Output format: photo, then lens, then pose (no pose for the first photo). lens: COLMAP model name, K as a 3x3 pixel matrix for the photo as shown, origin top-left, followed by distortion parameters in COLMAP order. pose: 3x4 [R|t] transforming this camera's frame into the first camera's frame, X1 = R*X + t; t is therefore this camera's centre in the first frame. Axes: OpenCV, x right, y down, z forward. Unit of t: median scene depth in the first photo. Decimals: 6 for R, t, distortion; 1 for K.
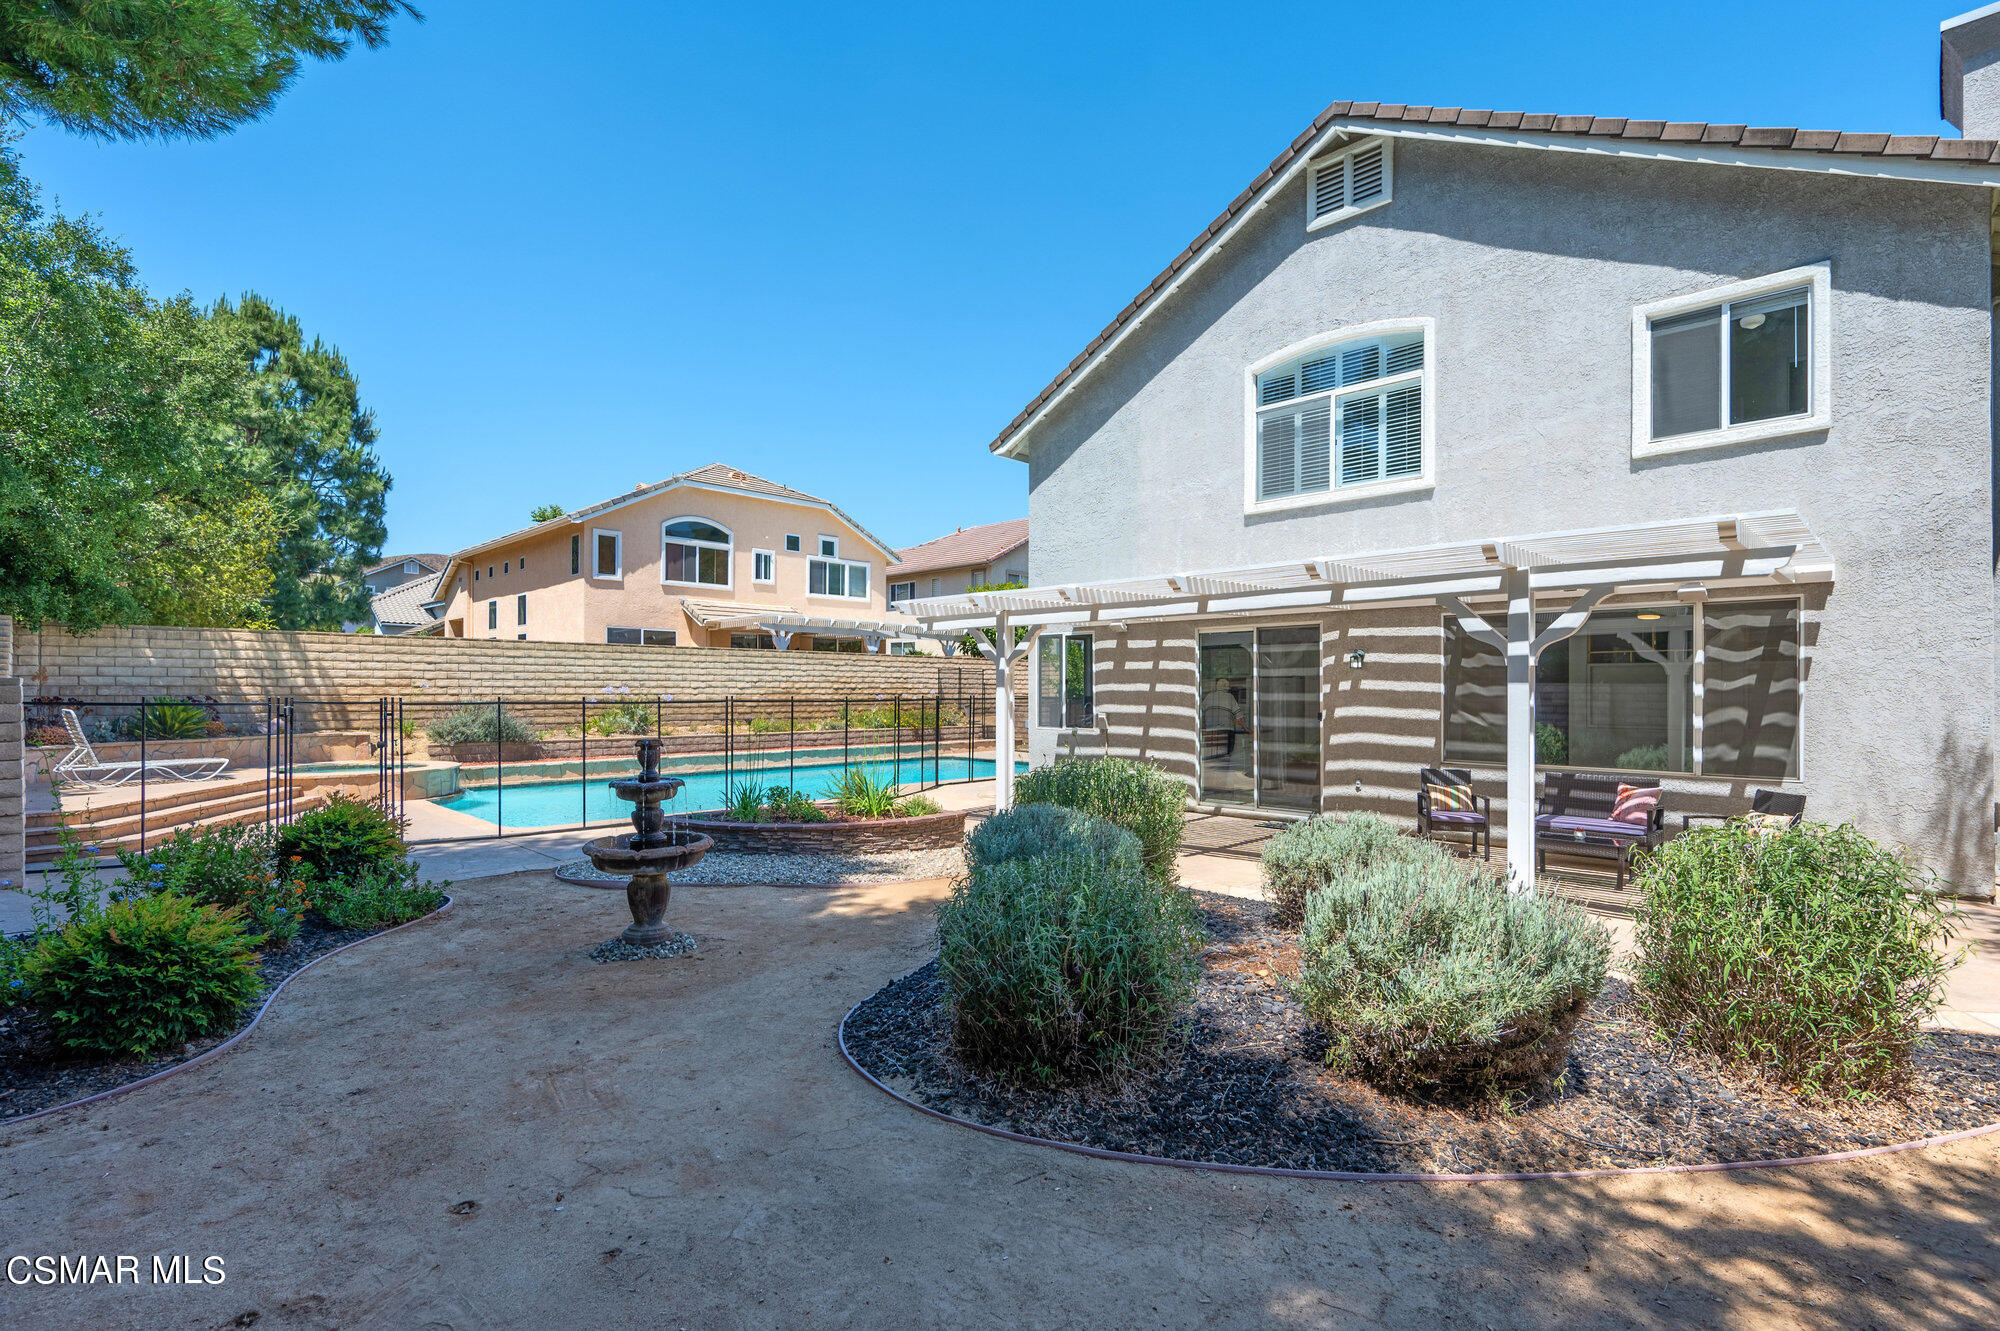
lens RADIAL K [[927.6, 0, 1009.1], [0, 927.6, 681.9], [0, 0, 1]] dist [0.000581, 0.000299]
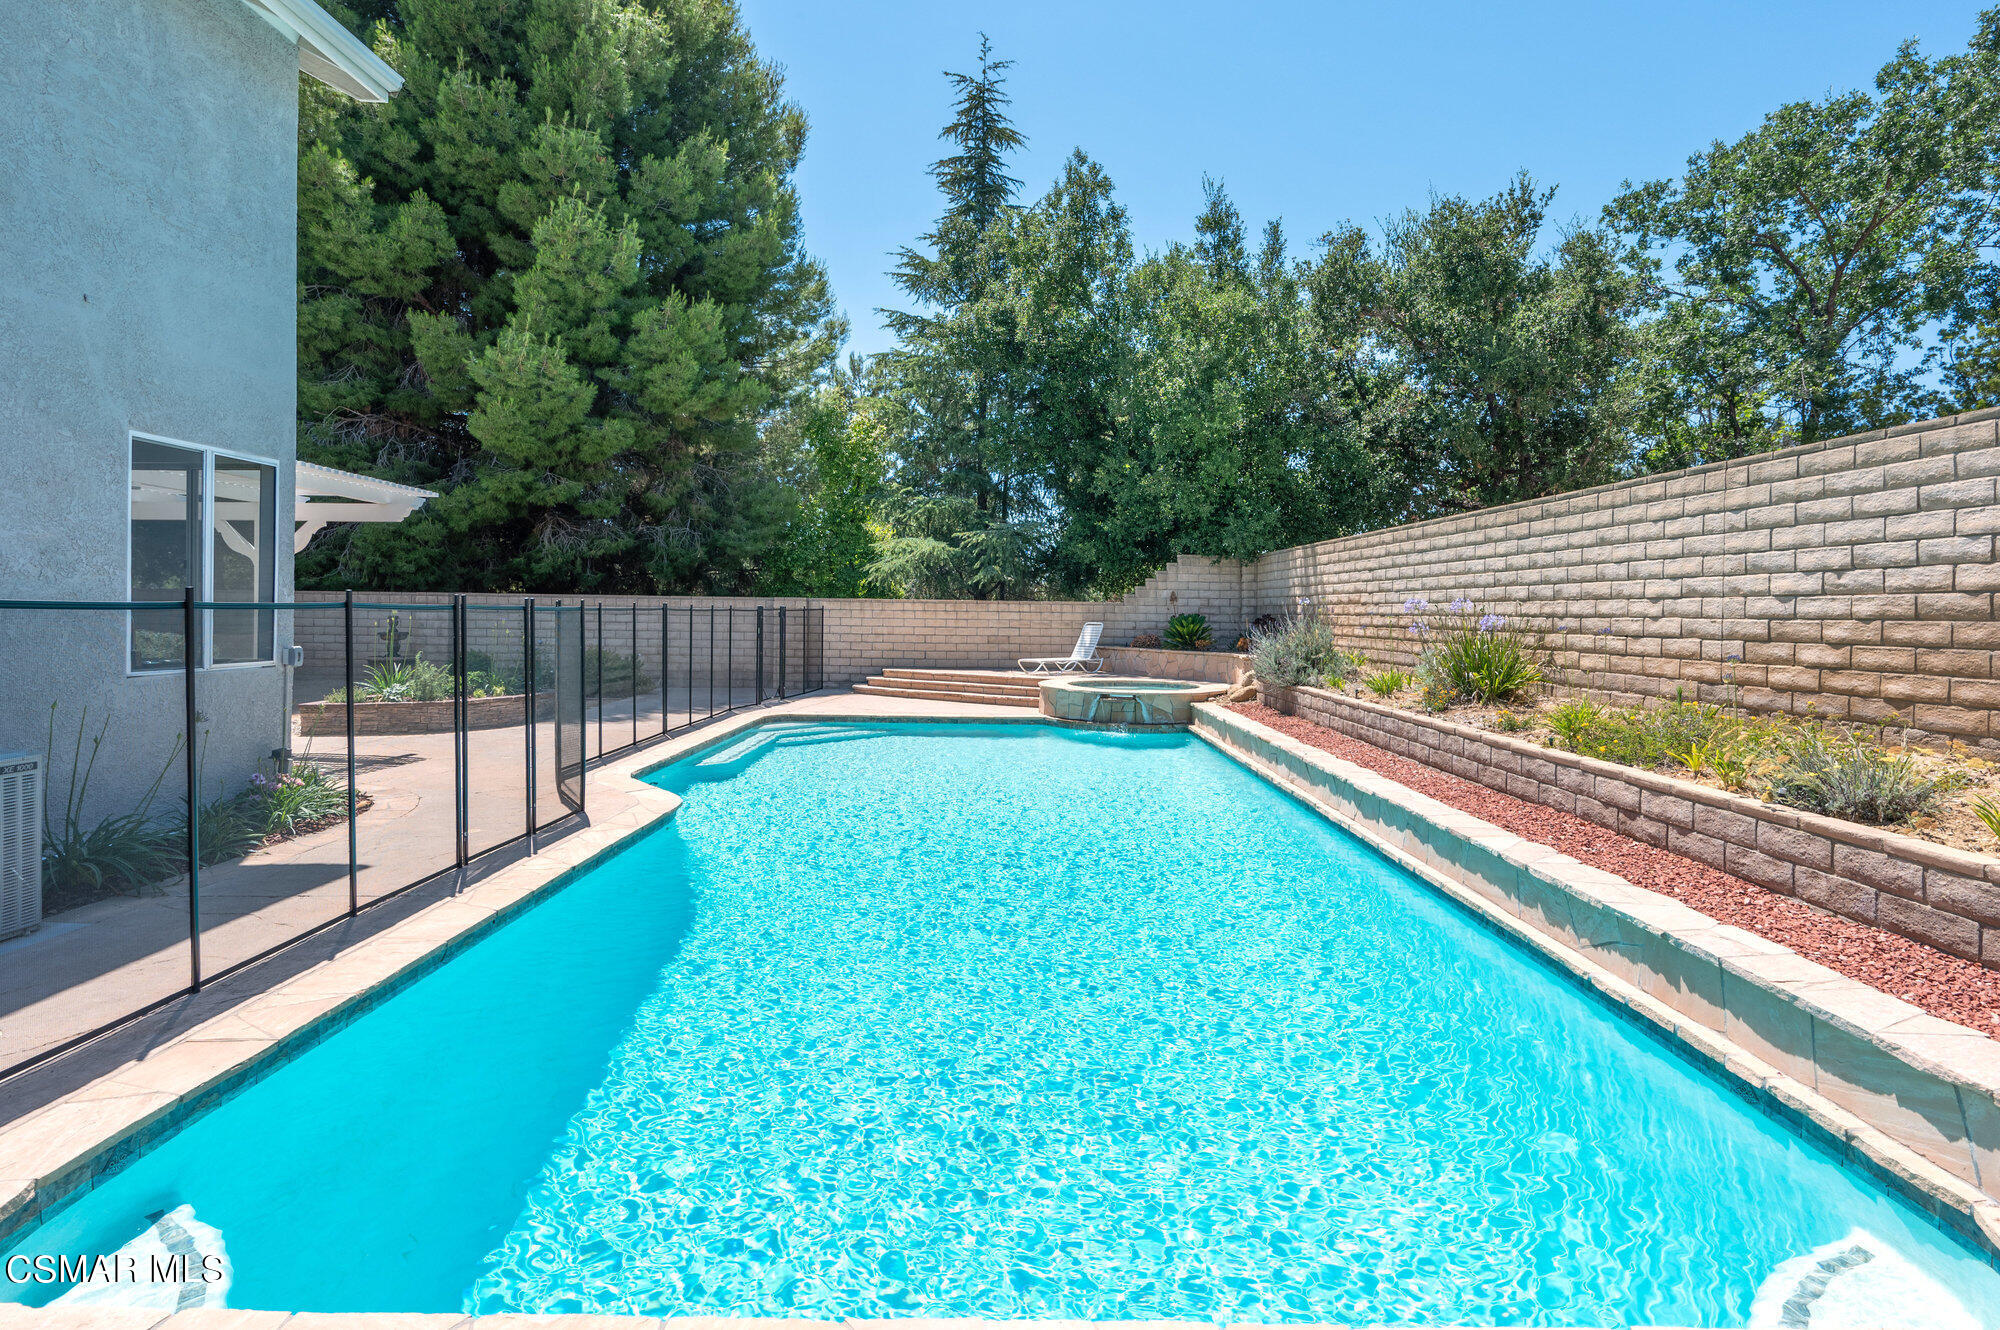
lens RADIAL K [[927.6, 0, 989.0], [0, 927.6, 617.9], [0, 0, 1]] dist [0.000581, 0.000299]
pose [[-0.715116, -0.010348, -0.698929, 0.101312], [-0.010335, 0.999938, -0.004230, 0.026920], [0.698929, 0.004199, -0.715178, 1.657925]]
